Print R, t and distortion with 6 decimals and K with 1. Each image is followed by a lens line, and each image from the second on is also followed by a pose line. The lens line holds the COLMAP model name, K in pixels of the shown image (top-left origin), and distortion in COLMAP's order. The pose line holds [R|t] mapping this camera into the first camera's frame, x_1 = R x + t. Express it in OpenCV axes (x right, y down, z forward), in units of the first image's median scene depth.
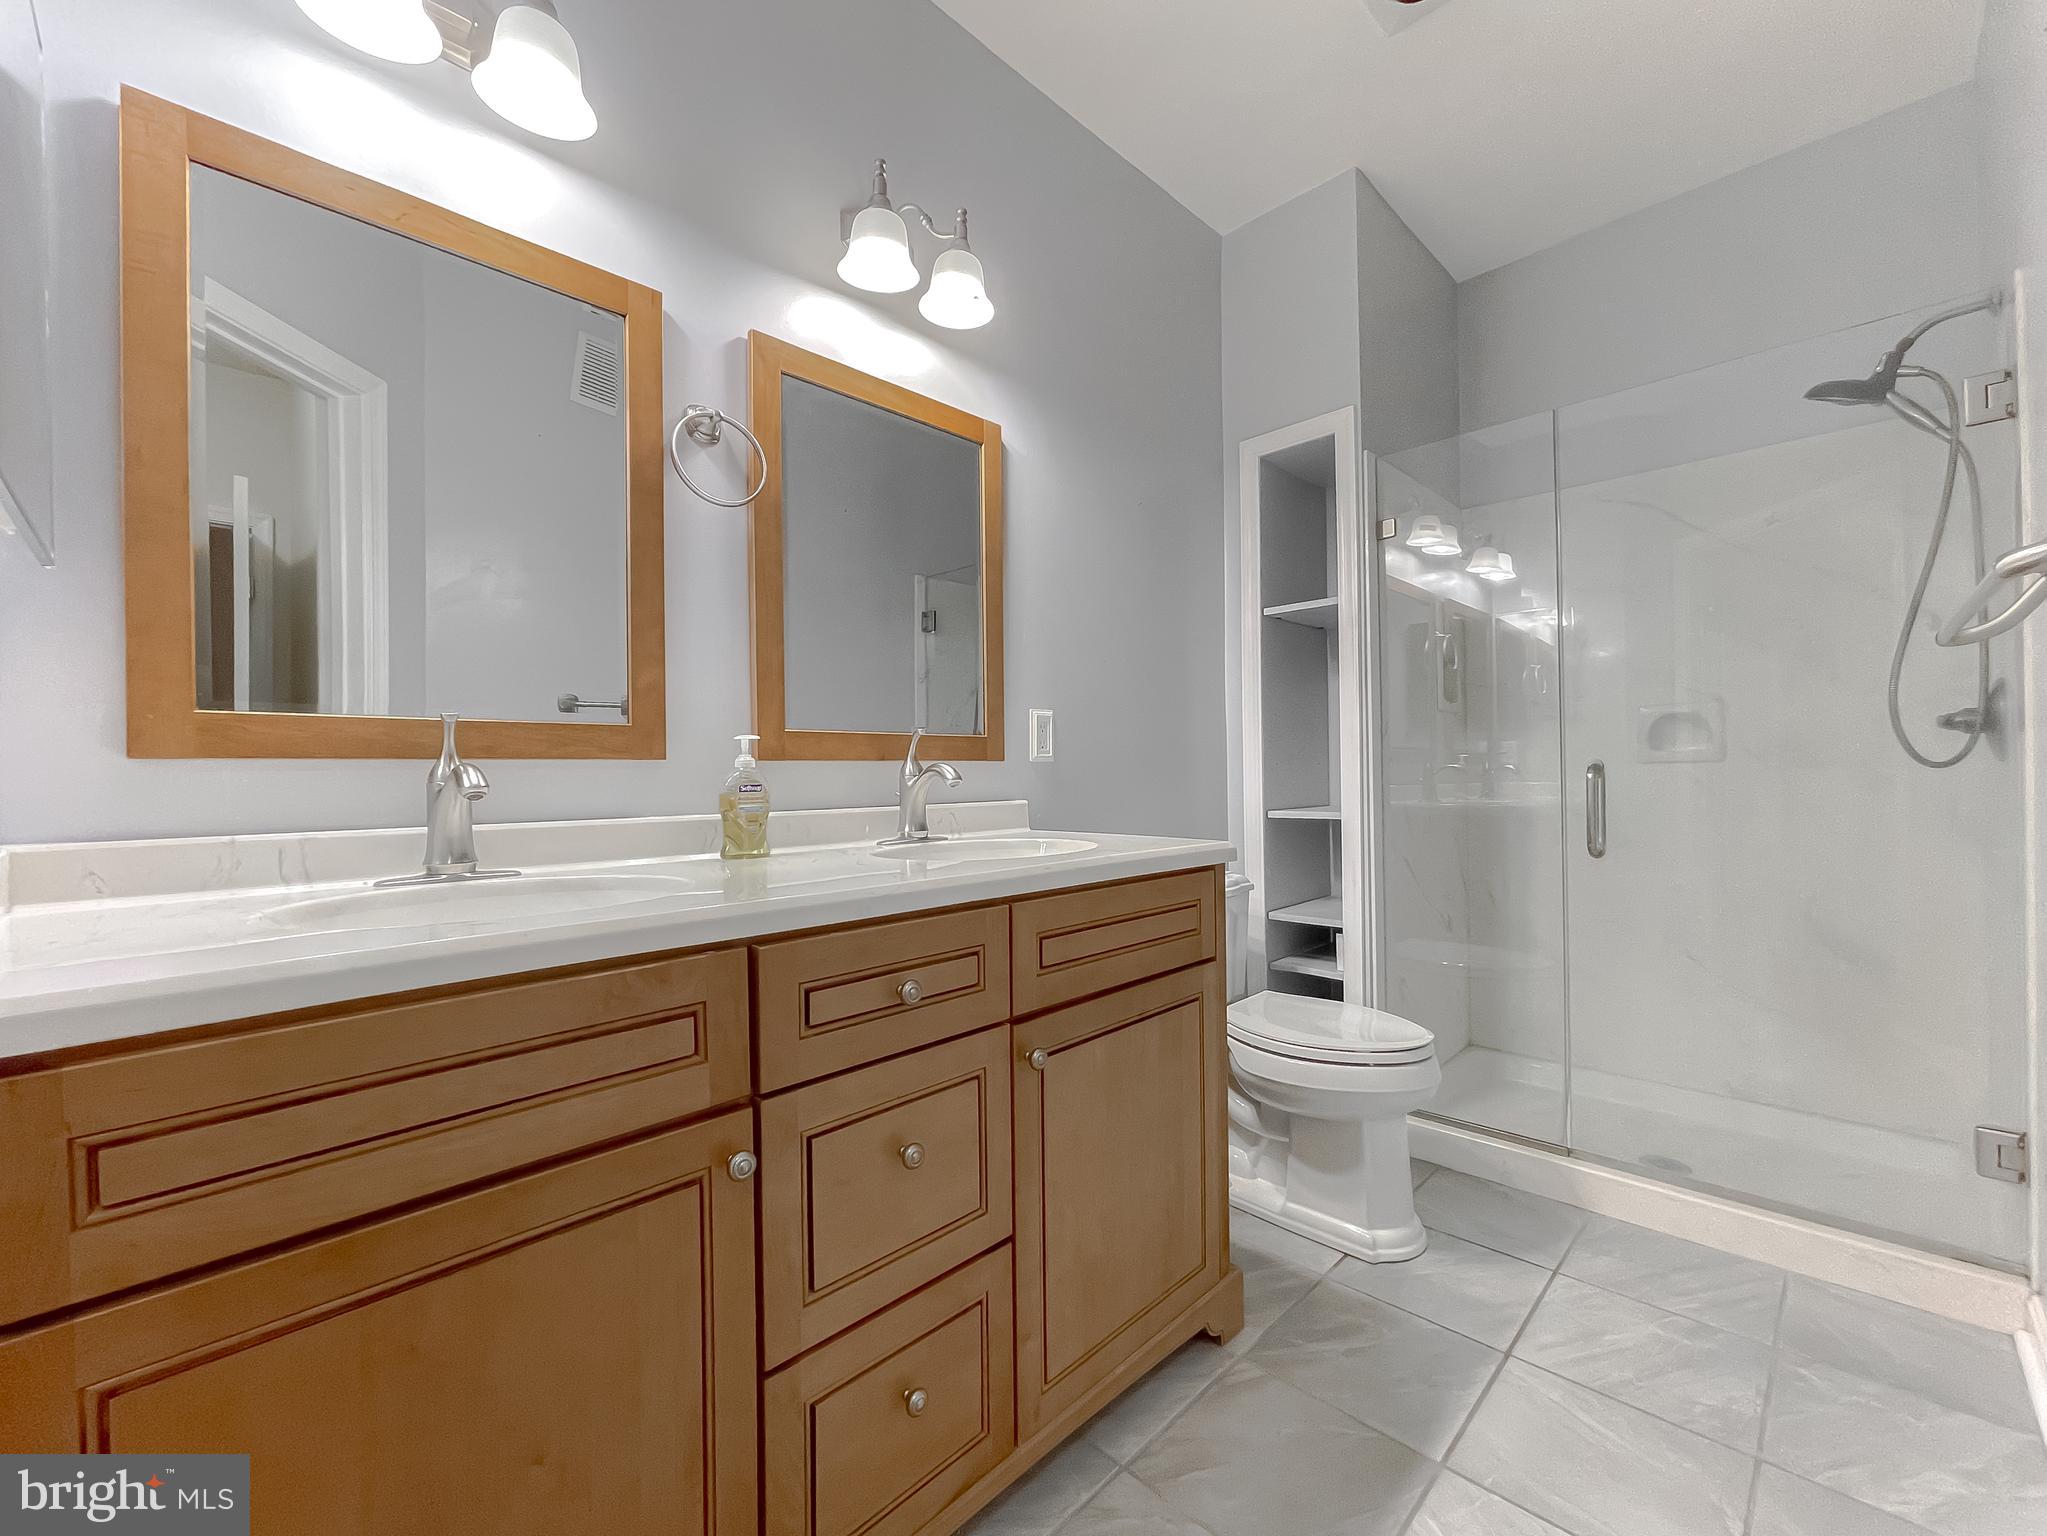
lens RADIAL K [[864.9, 0, 1018.1], [0, 864.9, 762.8], [0, 0, 1]] dist [-0.002190, 0.000520]
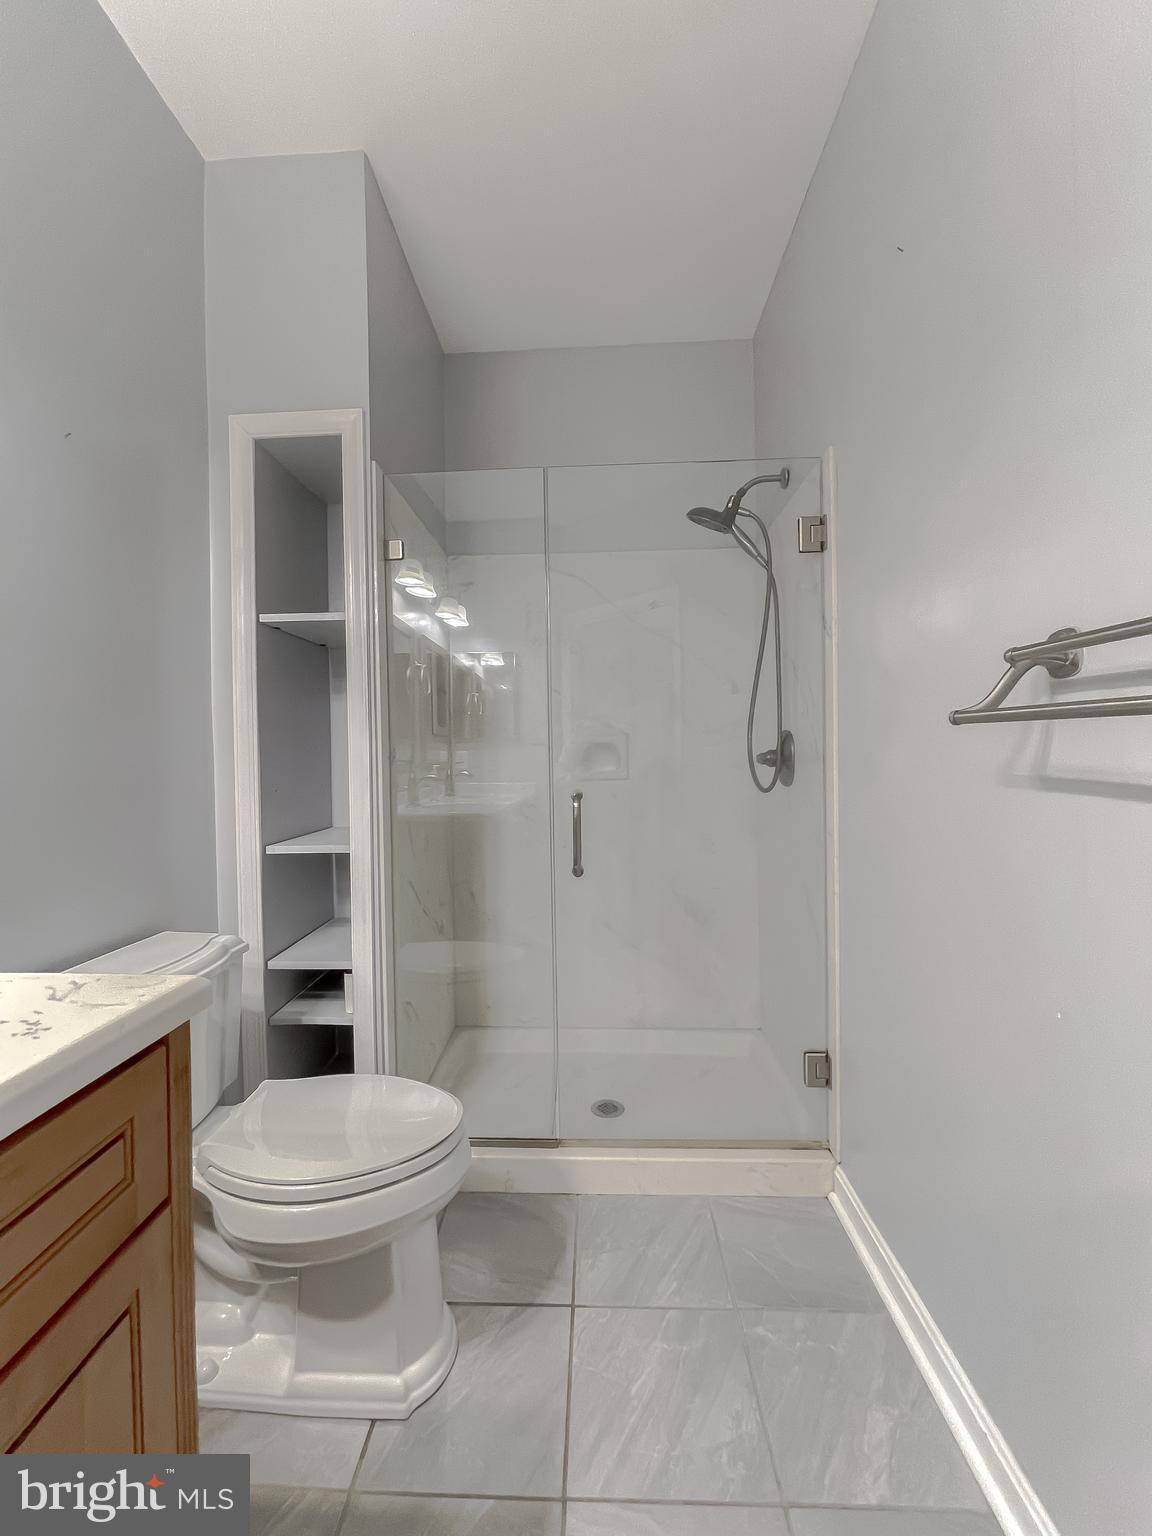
lens RADIAL K [[649.0, 0, 582.8], [0, 649.0, 771.3], [0, 0, 1]] dist [-0.002190, 0.000520]
pose [[0.740351, -0.011200, 0.672127, 0.088625], [-0.006451, 0.999697, 0.023764, -0.039667], [-0.672190, -0.021929, 0.740054, 0.308428]]
